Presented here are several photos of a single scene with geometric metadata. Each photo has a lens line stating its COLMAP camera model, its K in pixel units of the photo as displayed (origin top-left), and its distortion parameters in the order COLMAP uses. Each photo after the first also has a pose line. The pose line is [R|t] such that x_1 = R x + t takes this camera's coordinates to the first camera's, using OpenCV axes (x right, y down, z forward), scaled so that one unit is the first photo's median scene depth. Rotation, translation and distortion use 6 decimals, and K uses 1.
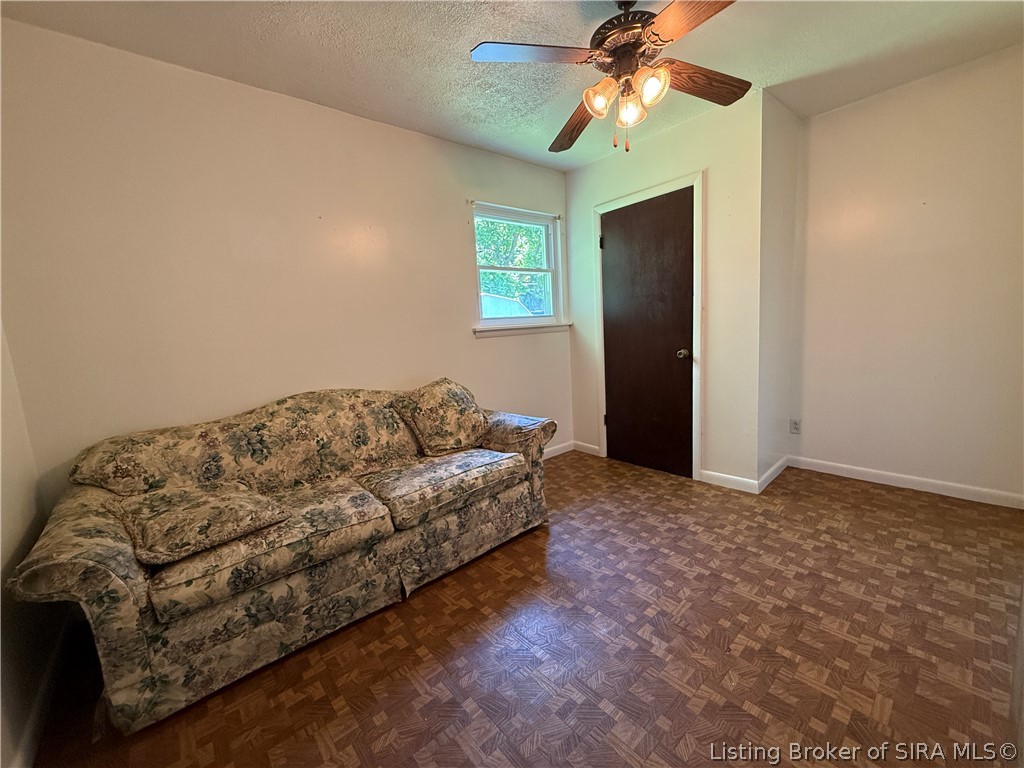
lens RADIAL K [[406.6, 0, 508.2], [0, 406.6, 384.1], [0, 0, 1]] dist [0.000197, 0.000360]
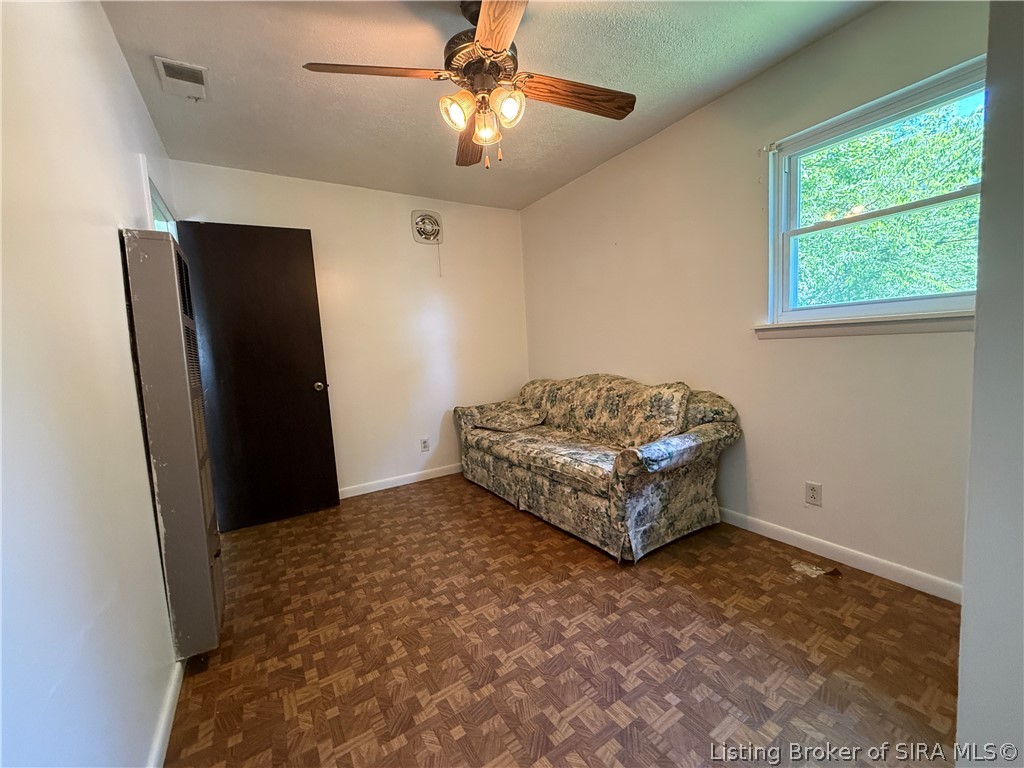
lens RADIAL K [[411.6, 0, 512.0], [0, 411.6, 384.0], [0, 0, 1]] dist [0.001115, 0.000157]
pose [[-0.138406, 0.160729, -0.977246, 1.097349], [-0.074826, 0.982225, 0.172146, -0.194248], [0.987545, 0.096949, -0.123919, 1.009840]]
